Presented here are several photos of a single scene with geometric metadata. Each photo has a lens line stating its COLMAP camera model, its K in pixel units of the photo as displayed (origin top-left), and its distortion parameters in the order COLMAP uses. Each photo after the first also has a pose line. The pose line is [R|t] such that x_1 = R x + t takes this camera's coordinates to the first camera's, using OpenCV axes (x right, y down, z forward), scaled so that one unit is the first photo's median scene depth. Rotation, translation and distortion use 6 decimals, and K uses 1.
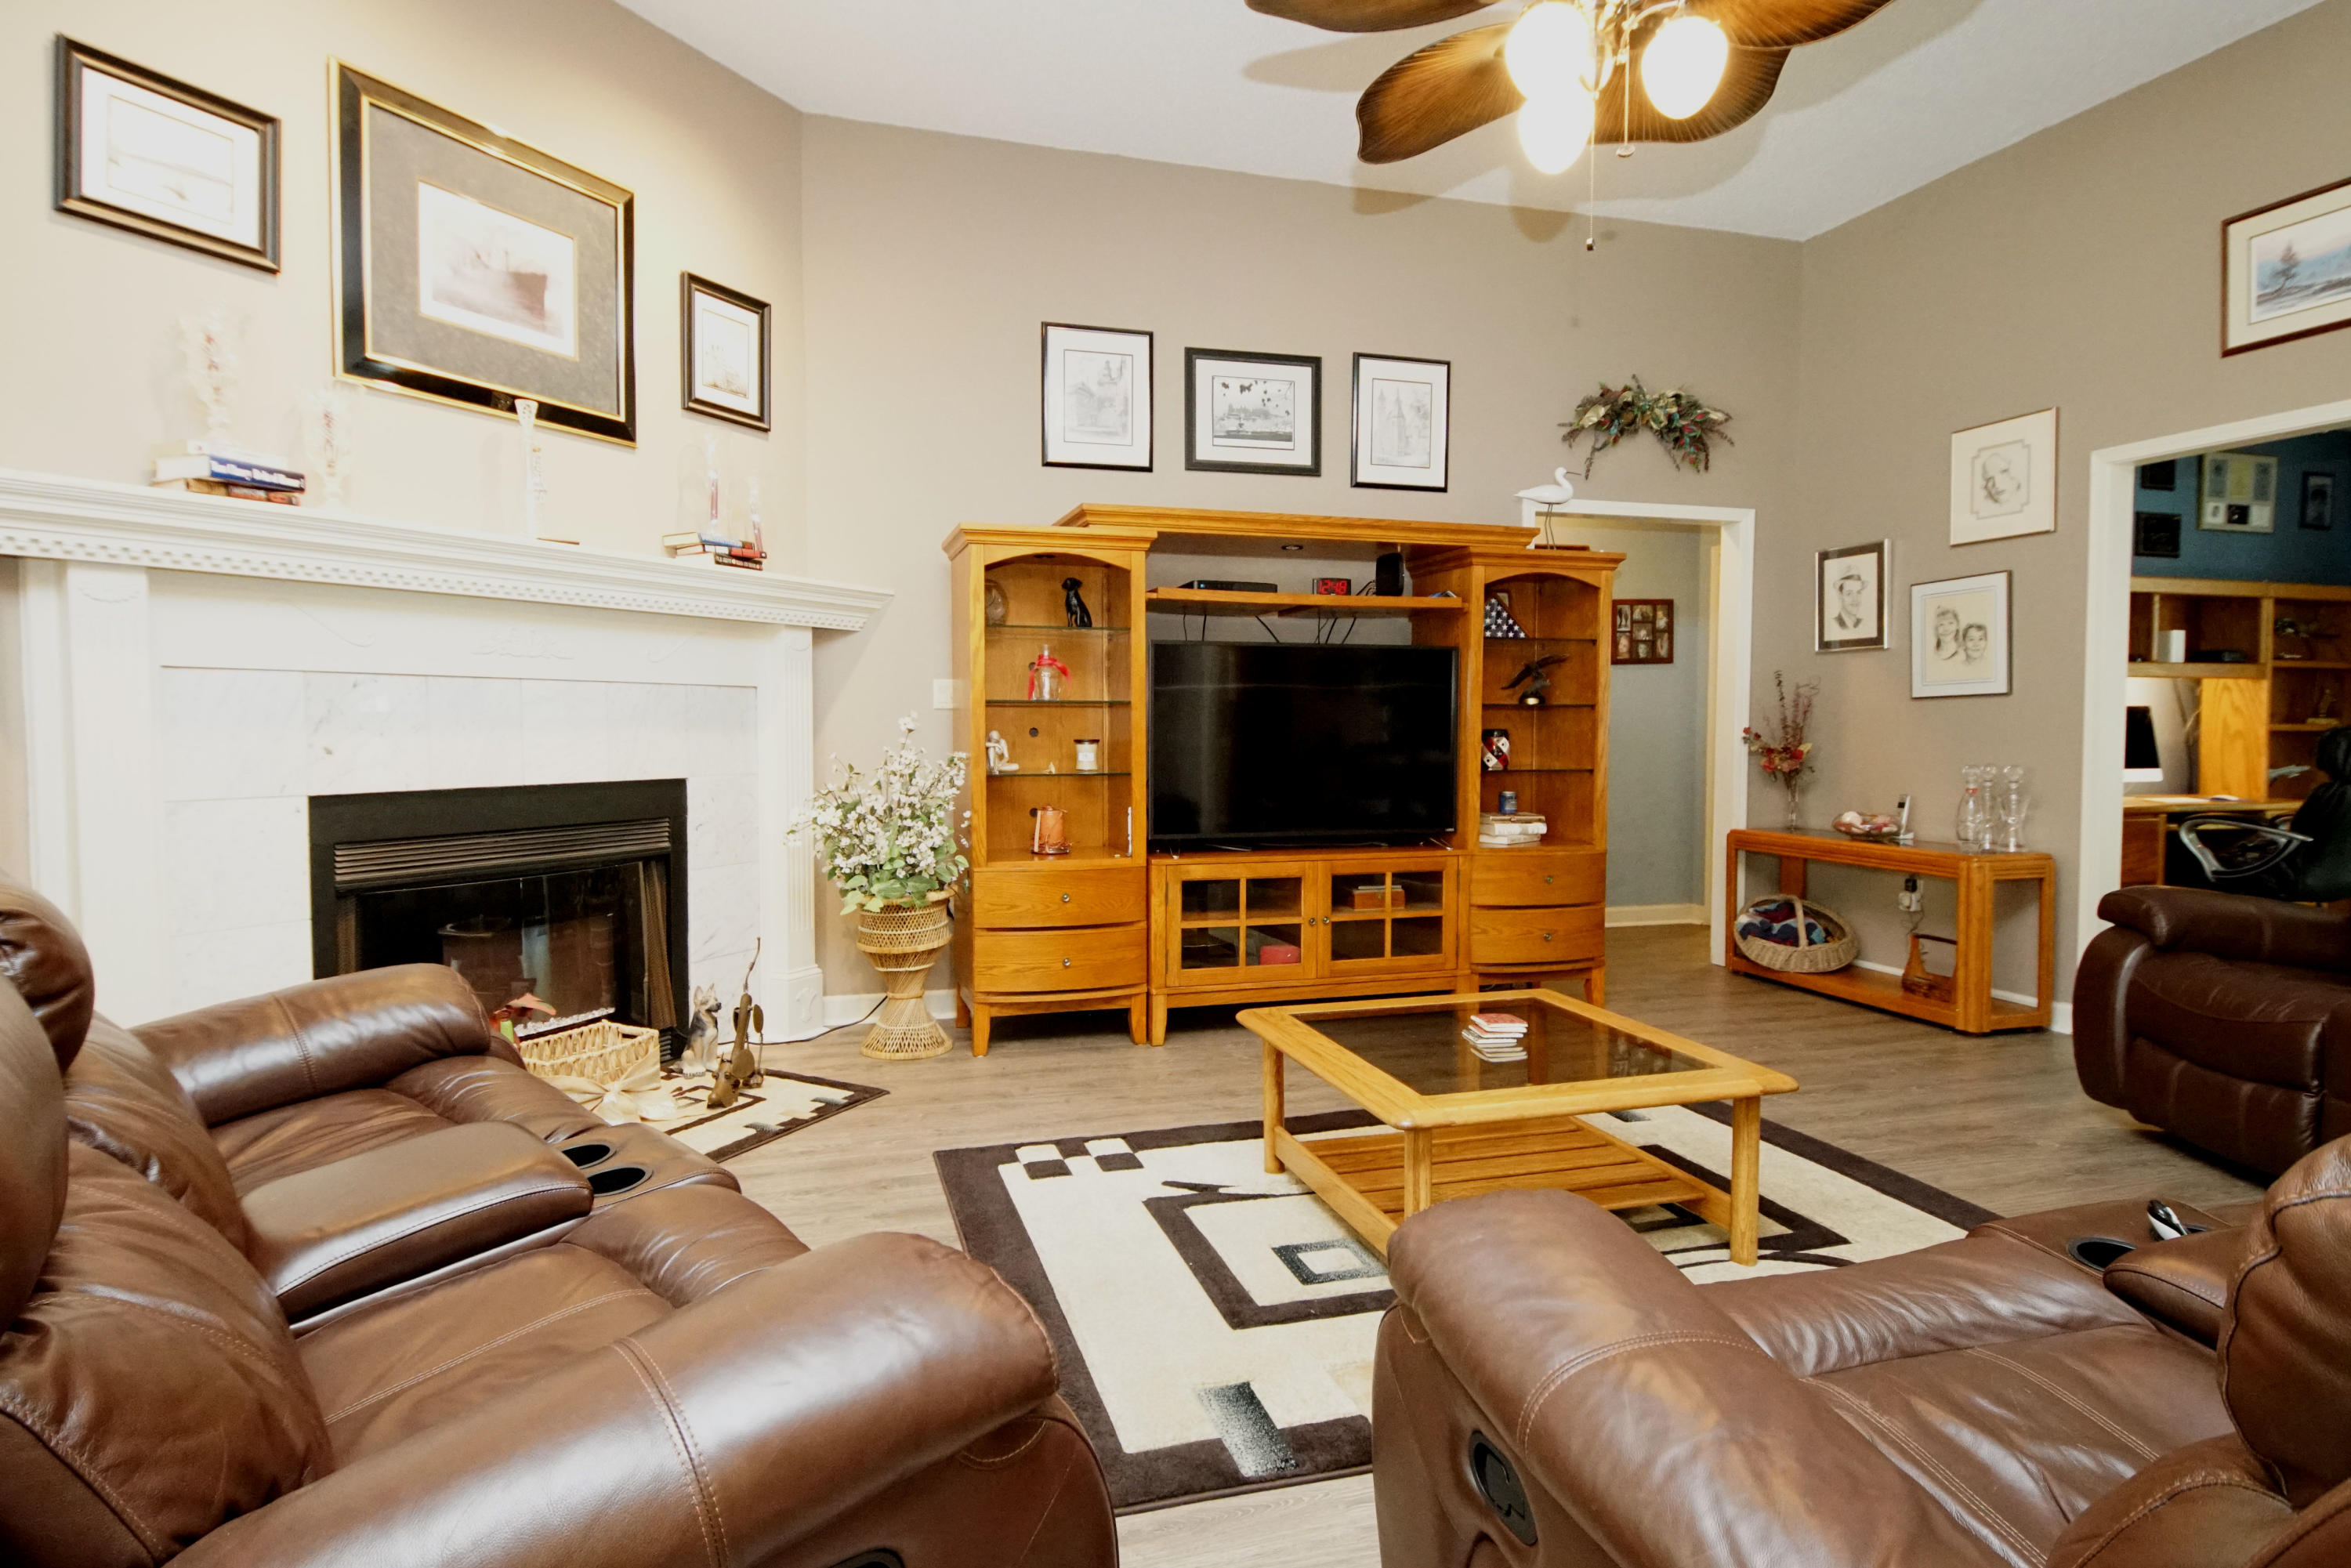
lens RADIAL K [[1250.1, 0, 1157.0], [0, 1250.1, 777.5], [0, 0, 1]] dist [0.019508, -0.021285]
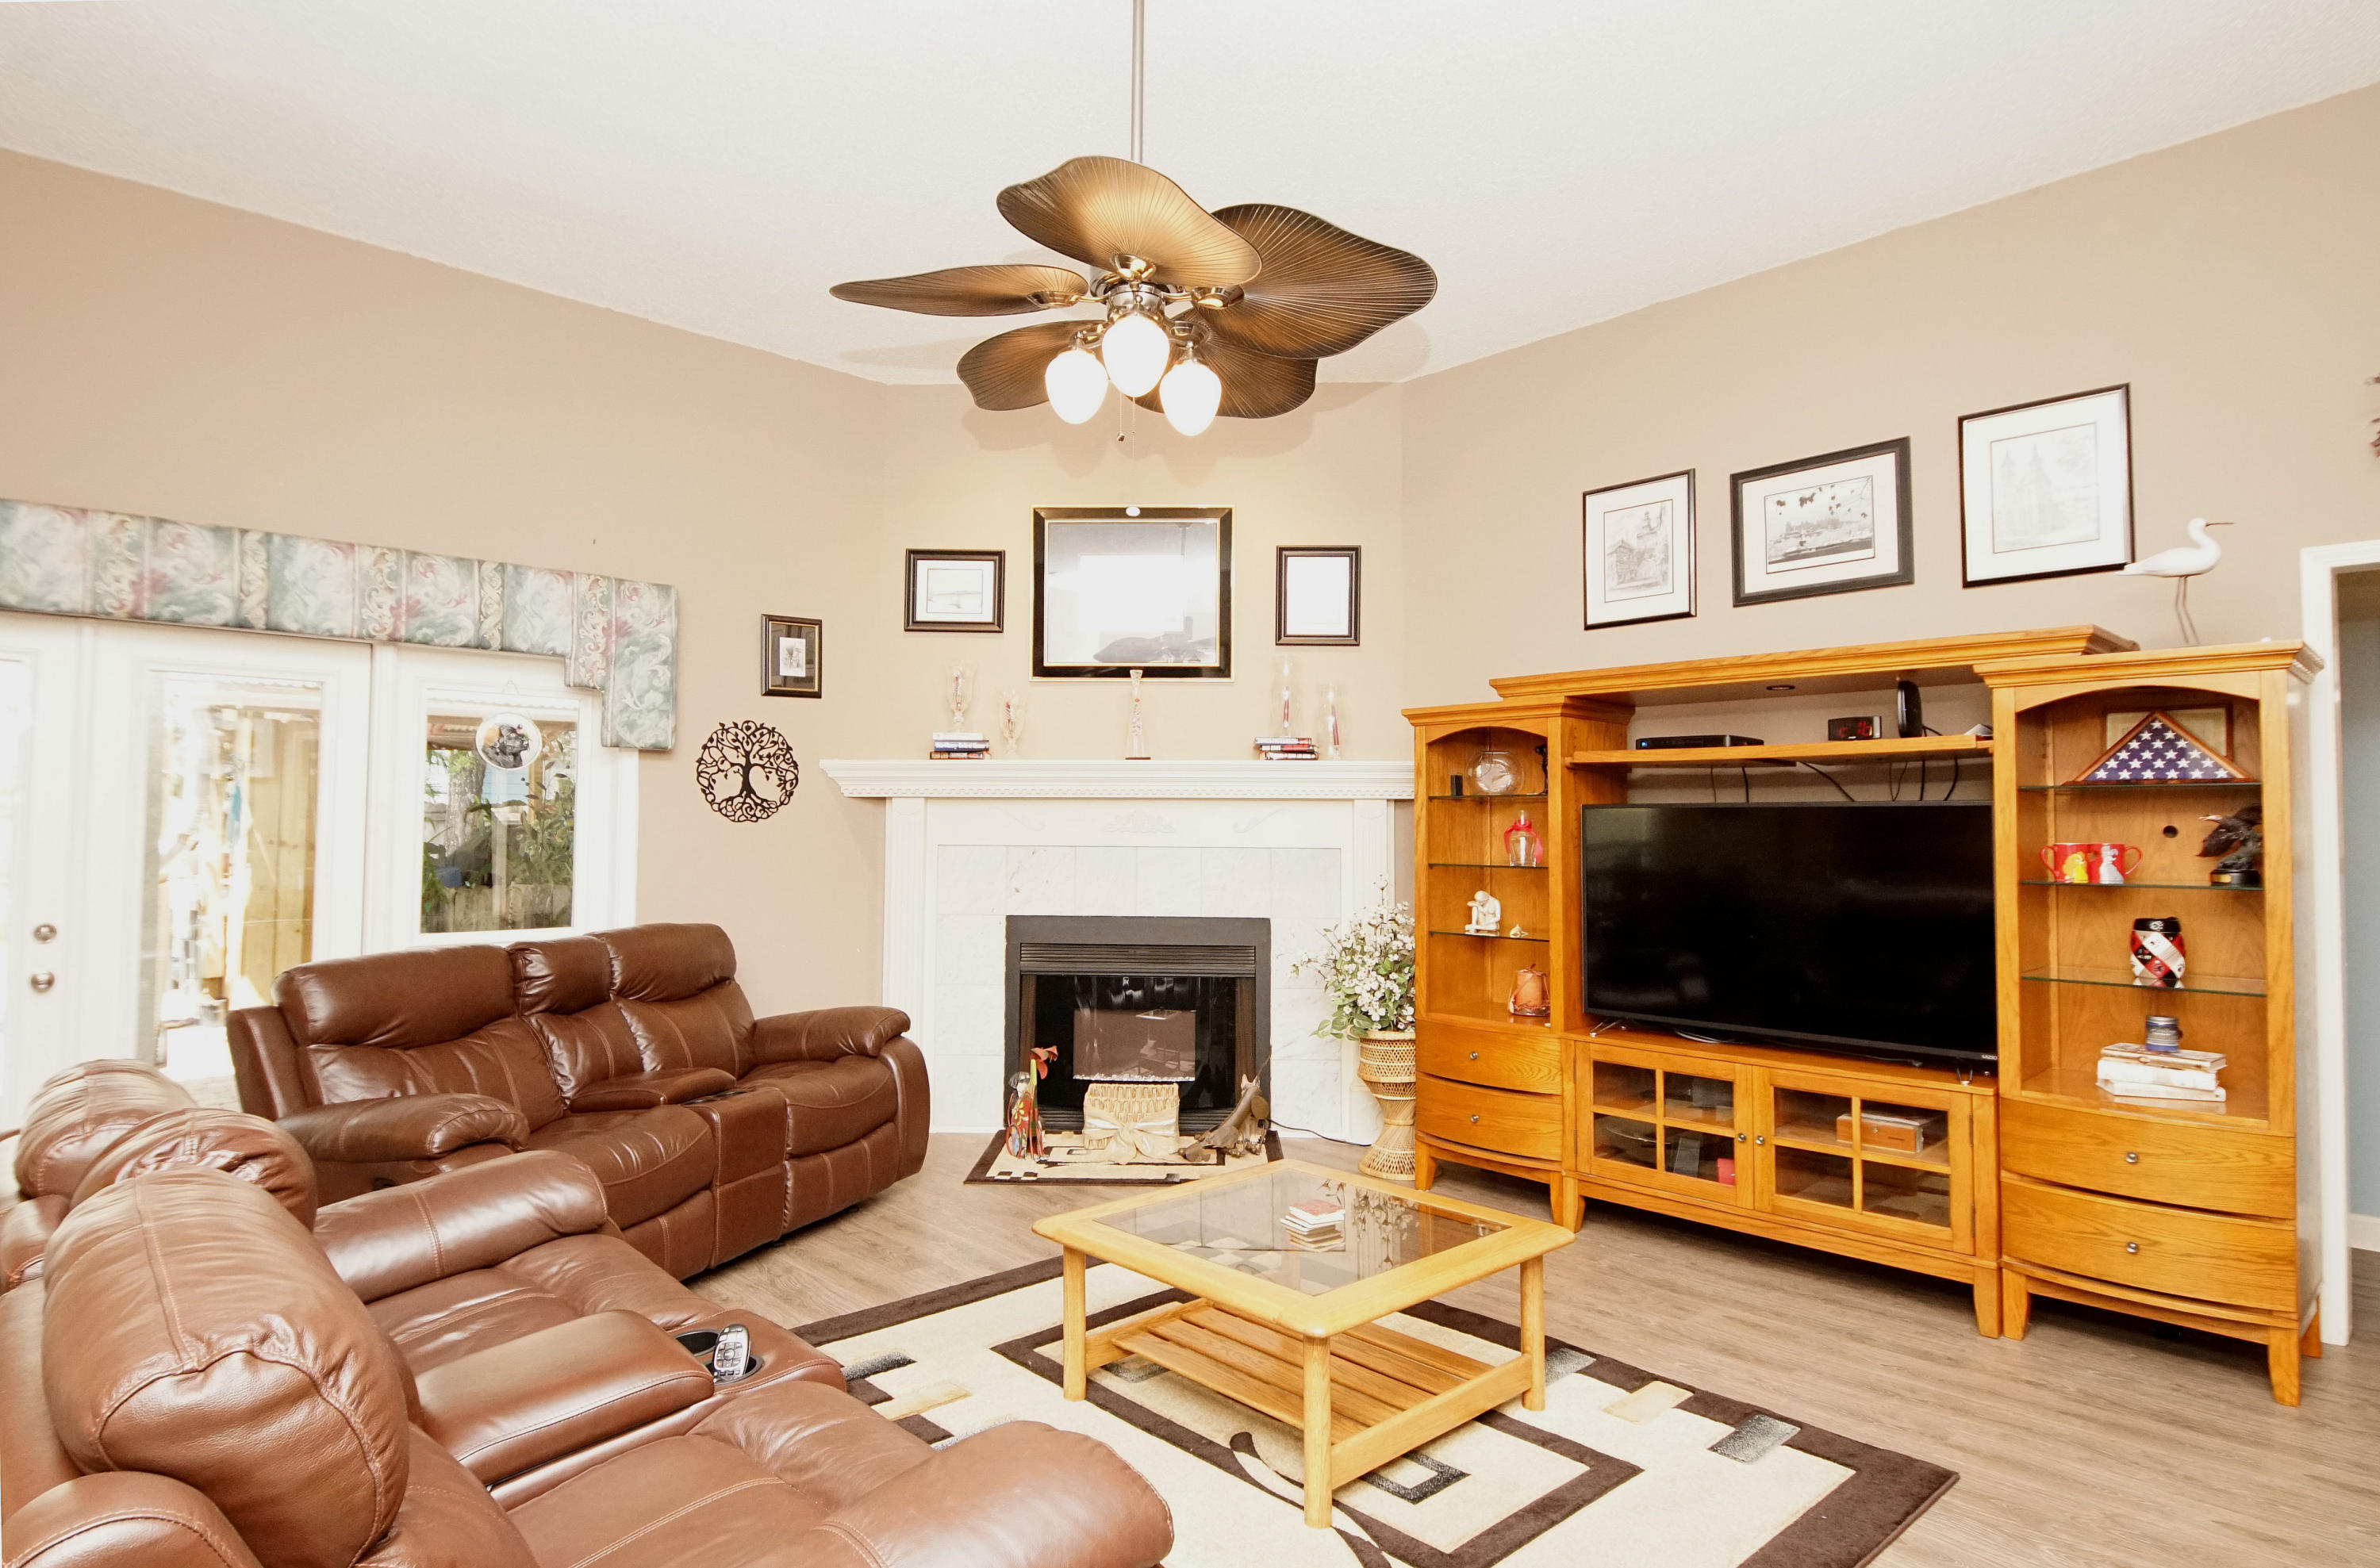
lens RADIAL K [[1280.6, 0, 1176.5], [0, 1280.6, 778.1], [0, 0, 1]] dist [0.014091, -0.016353]
pose [[0.447555, -0.035611, -0.893547, 0.722874], [-0.045965, 0.996970, -0.062755, -0.052080], [0.893074, 0.069159, 0.444562, 0.264998]]
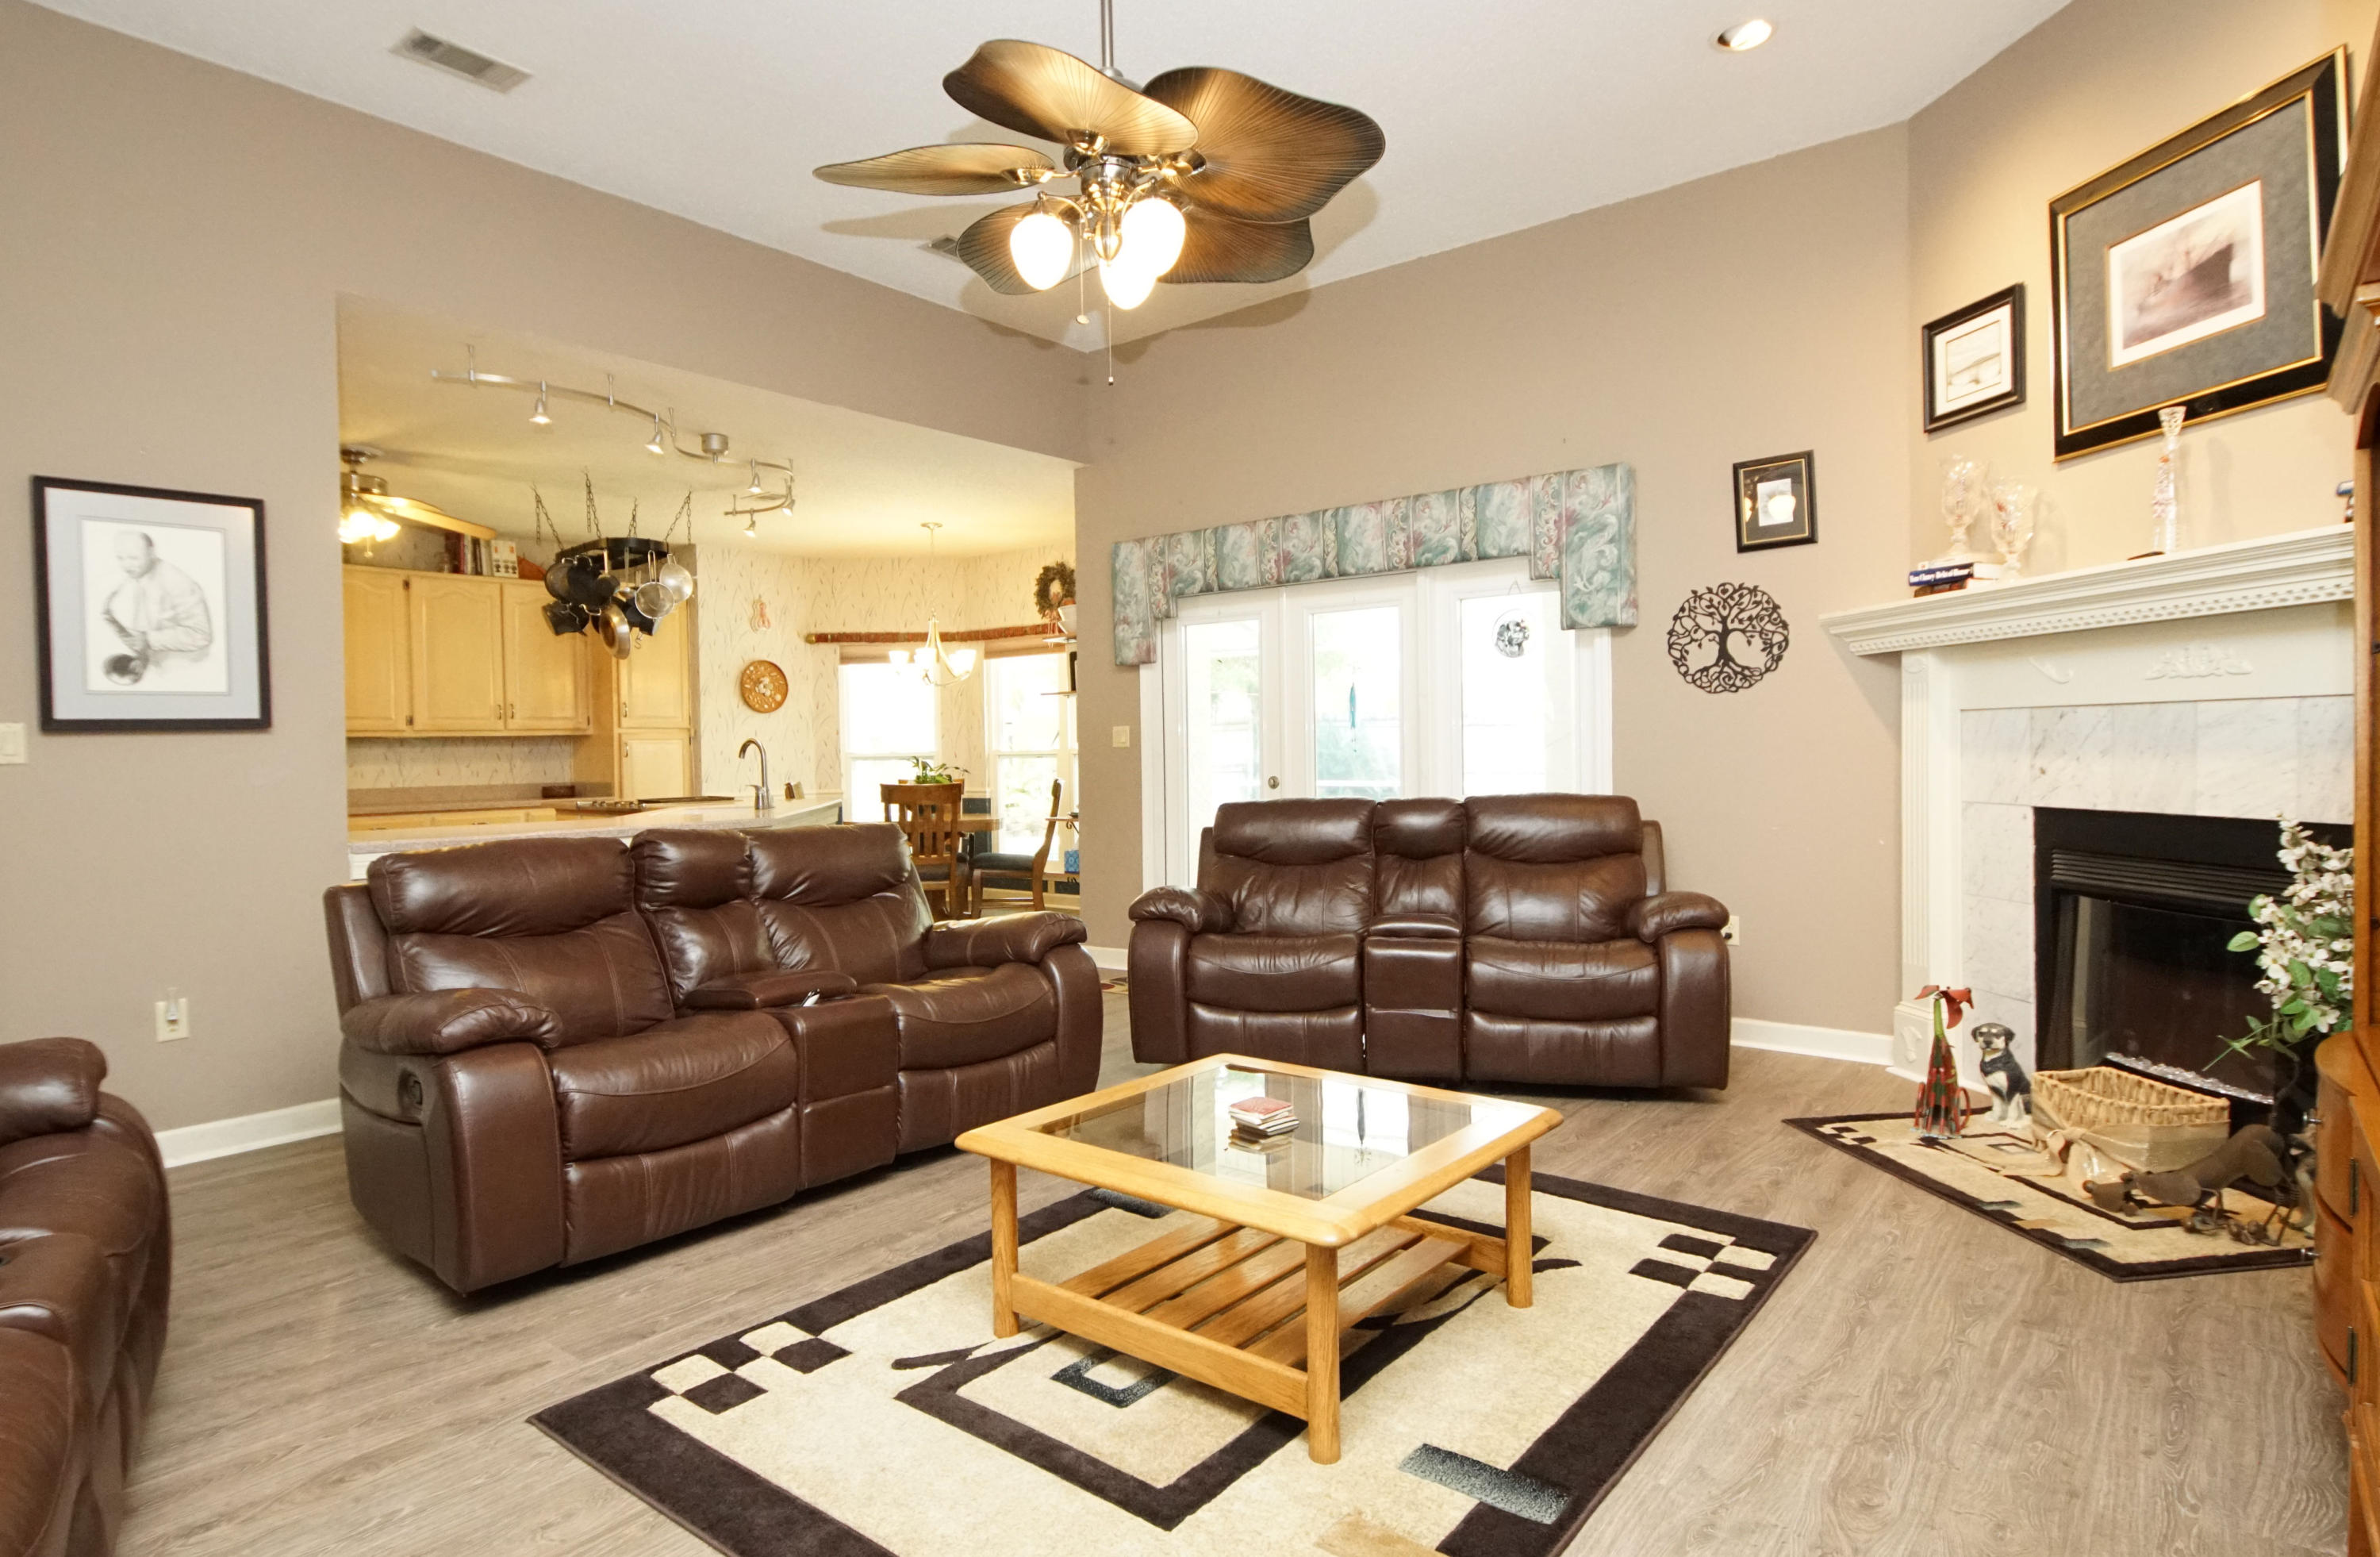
lens RADIAL K [[1301.0, 0, 1154.1], [0, 1301.0, 764.3], [0, 0, 1]] dist [-0.003171, -0.003201]
pose [[-0.826958, 0.022291, -0.561822, 0.526755], [-0.006839, 0.998741, 0.049692, -0.058136], [0.562222, 0.044936, -0.825765, 1.064735]]
